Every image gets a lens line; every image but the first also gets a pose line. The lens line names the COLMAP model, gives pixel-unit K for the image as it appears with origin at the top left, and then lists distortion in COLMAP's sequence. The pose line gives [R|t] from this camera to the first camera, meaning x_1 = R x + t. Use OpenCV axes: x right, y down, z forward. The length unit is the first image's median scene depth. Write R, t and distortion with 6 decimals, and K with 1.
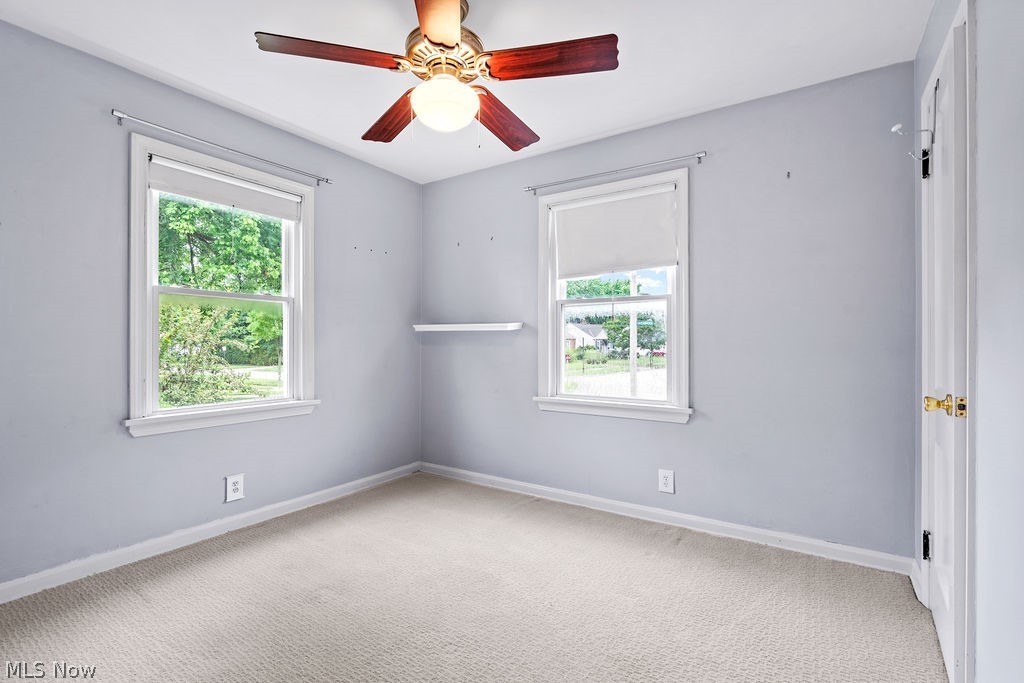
lens RADIAL K [[469.4, 0, 513.1], [0, 469.4, 342.5], [0, 0, 1]] dist [0.003428, 0.000214]
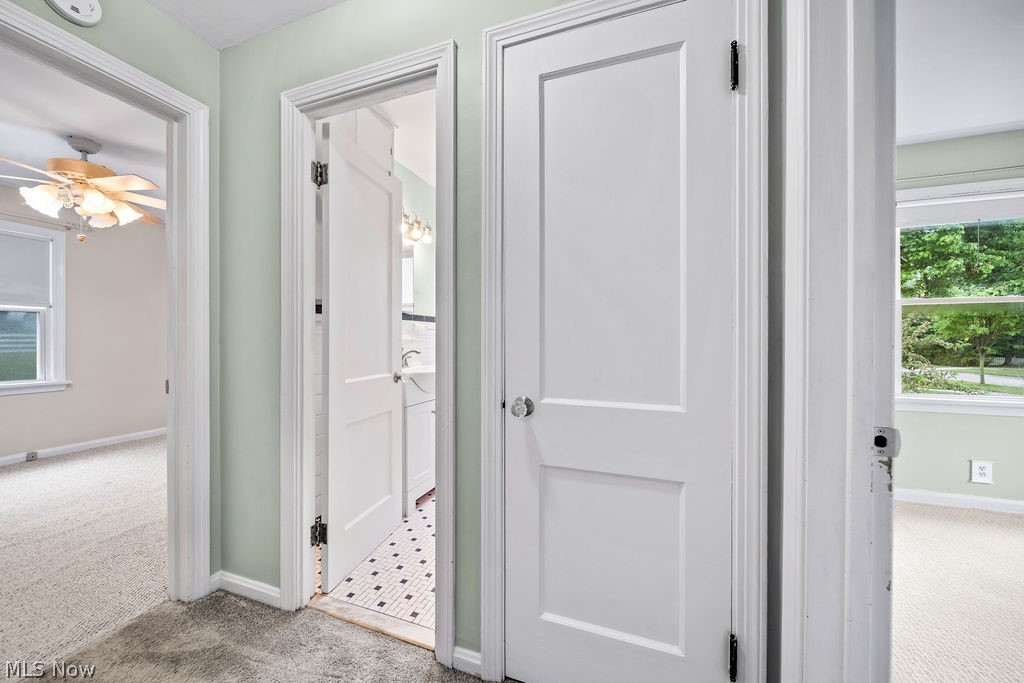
lens RADIAL K [[362.4, 0, 510.3], [0, 362.4, 344.1], [0, 0, 1]] dist [0.001774, -0.000363]
pose [[0.205173, 0.002988, -0.978721, 0.028023], [0.002678, 0.999990, 0.003615, -0.002250], [0.978722, -0.003363, 0.205163, -0.321301]]
